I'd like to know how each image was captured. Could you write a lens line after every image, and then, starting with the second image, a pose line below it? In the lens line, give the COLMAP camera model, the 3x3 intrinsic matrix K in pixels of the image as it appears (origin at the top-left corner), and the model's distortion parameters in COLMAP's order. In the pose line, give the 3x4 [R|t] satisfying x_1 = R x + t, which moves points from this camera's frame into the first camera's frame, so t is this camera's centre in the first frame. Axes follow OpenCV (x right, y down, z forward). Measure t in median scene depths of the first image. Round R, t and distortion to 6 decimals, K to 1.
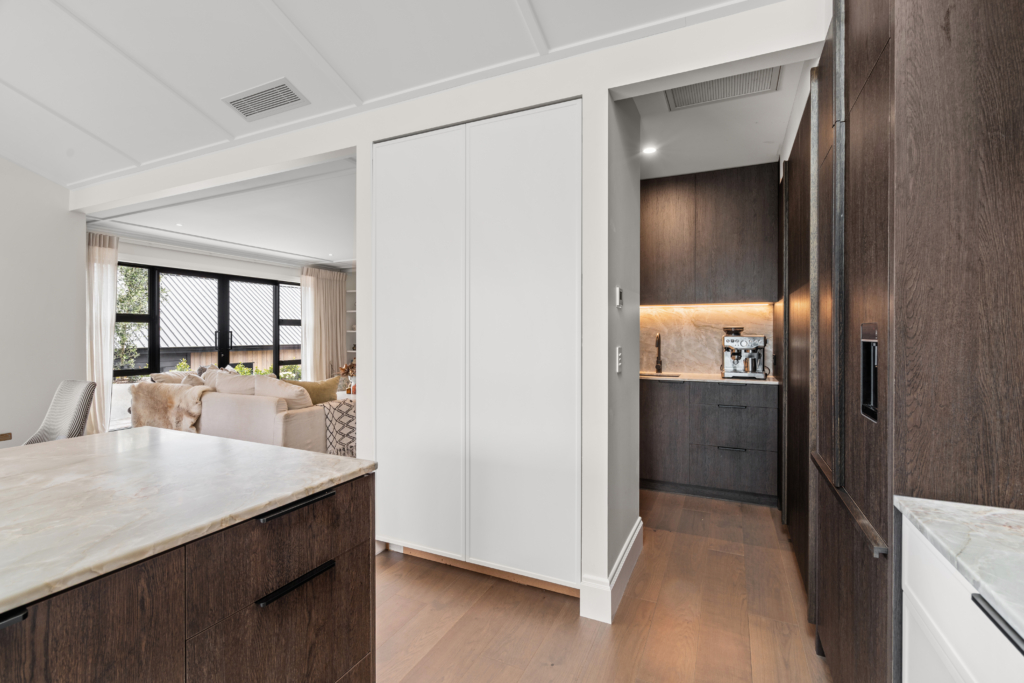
lens RADIAL K [[462.6, 0, 512.8], [0, 462.6, 336.9], [0, 0, 1]] dist [-0.000199, 0.000064]
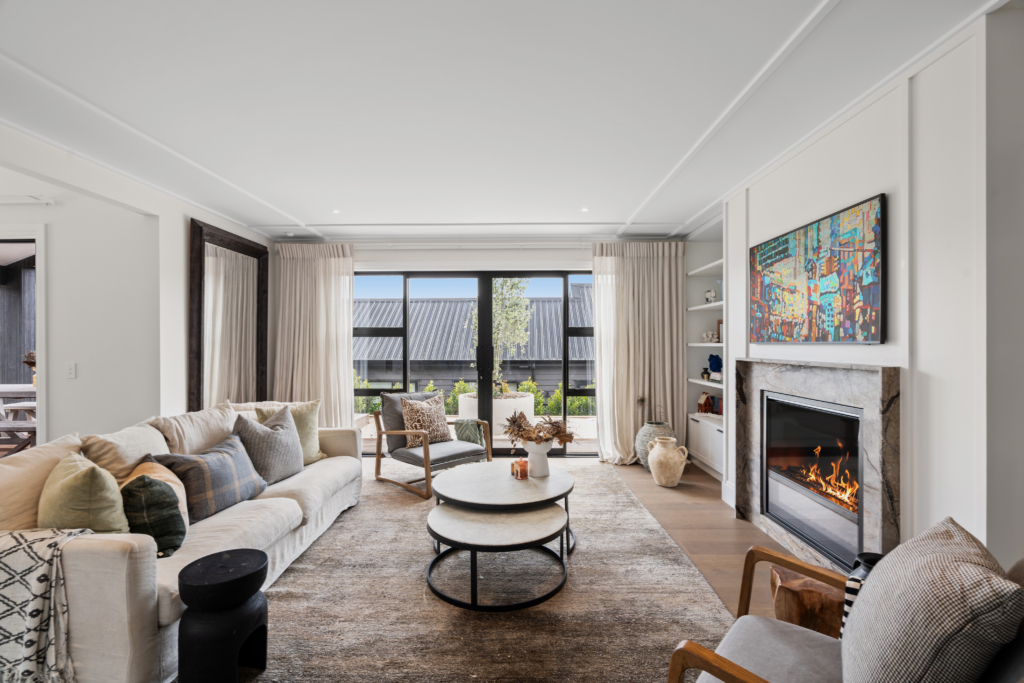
lens RADIAL K [[457.8, 0, 505.3], [0, 457.8, 345.1], [0, 0, 1]] dist [0.000203, 0.000039]
pose [[0.398590, 0.001256, -0.917128, 0.149926], [-0.006937, 0.999975, -0.001645, -0.023994], [0.917103, 0.007018, 0.398588, 1.373354]]
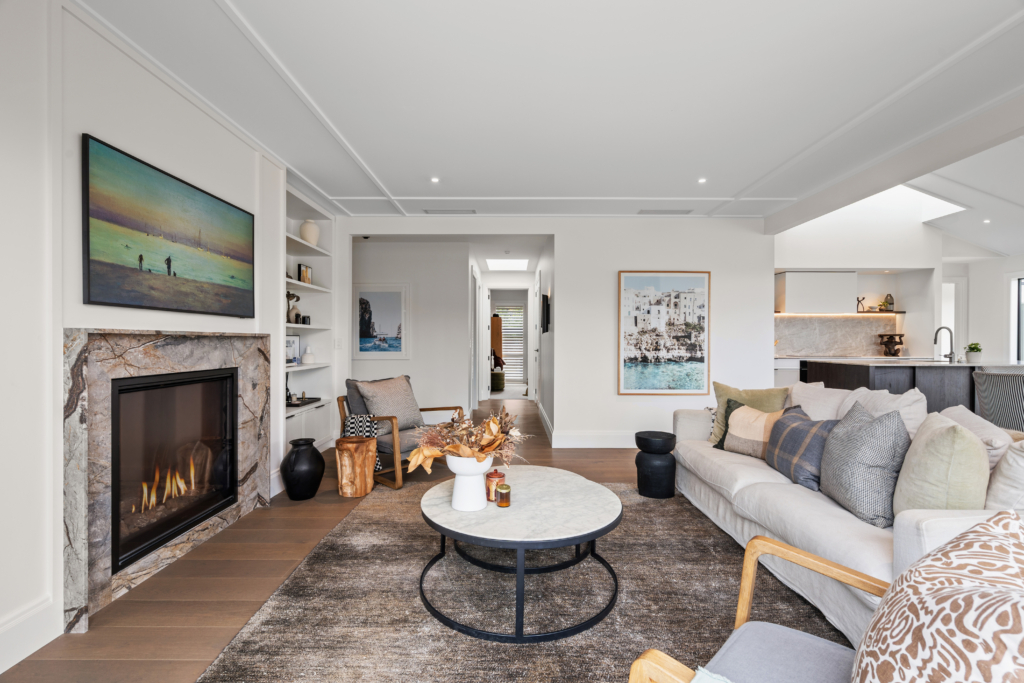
lens RADIAL K [[459.9, 0, 512.0], [0, 459.9, 341.5], [0, 0, 1]] dist [-0.002045, -0.000737]
pose [[-0.425252, -0.003696, 0.905068, -1.108265], [0.002015, 0.999985, 0.005030, 0.011521], [-0.905073, 0.003962, -0.425238, 1.937076]]
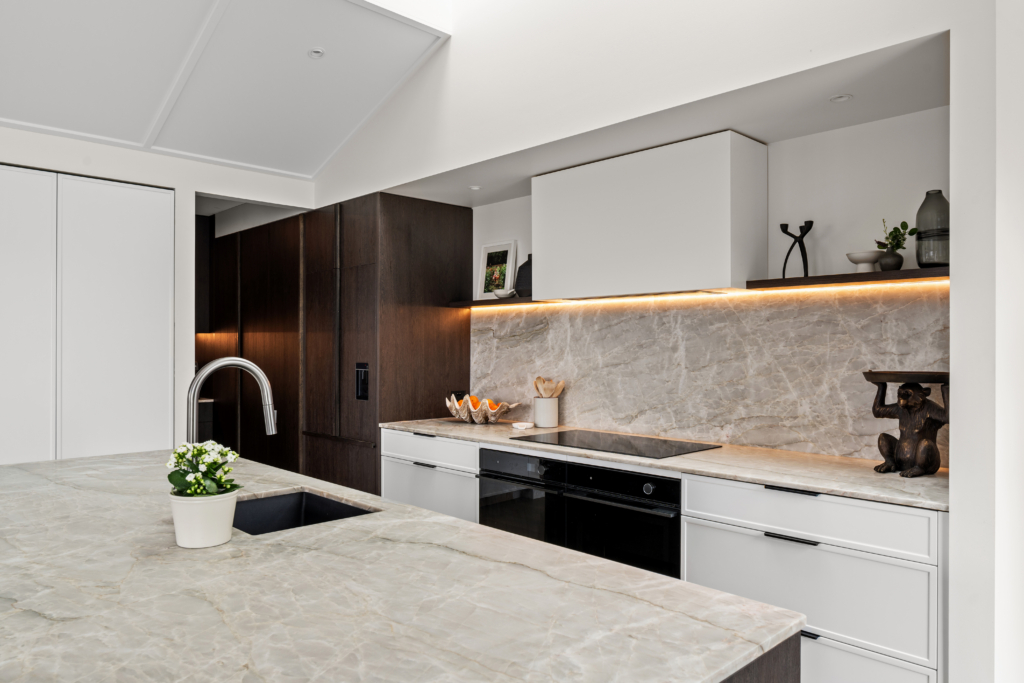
lens RADIAL K [[703.0, 0, 511.9], [0, 703.0, 345.0], [0, 0, 1]] dist [-0.003412, -0.000023]
pose [[0.355177, 0.000957, 0.934799, -0.762426], [0.003494, 0.999991, -0.002351, -0.034516], [-0.934793, 0.004101, 0.355170, -0.341462]]
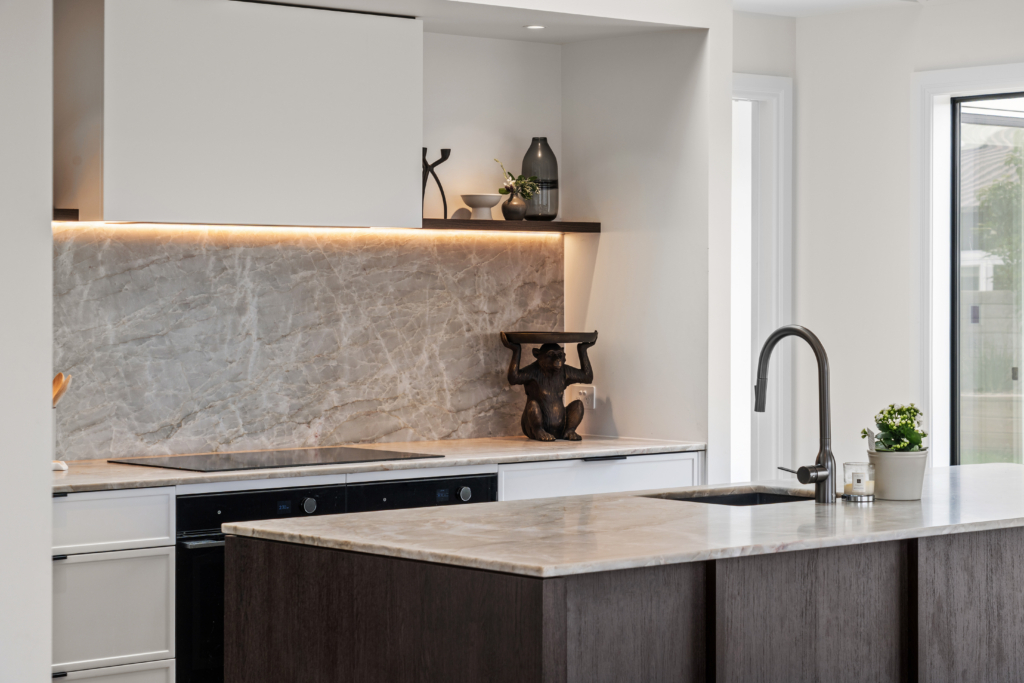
lens RADIAL K [[2304.5, 0, 511.7], [0, 2304.5, 339.9], [0, 0, 1]] dist [0.045544, -0.020721]
pose [[-0.916876, -0.011940, 0.398993, -0.789888], [-0.000944, 0.999615, 0.027746, -0.059532], [-0.399171, 0.025063, -0.916534, 1.496890]]
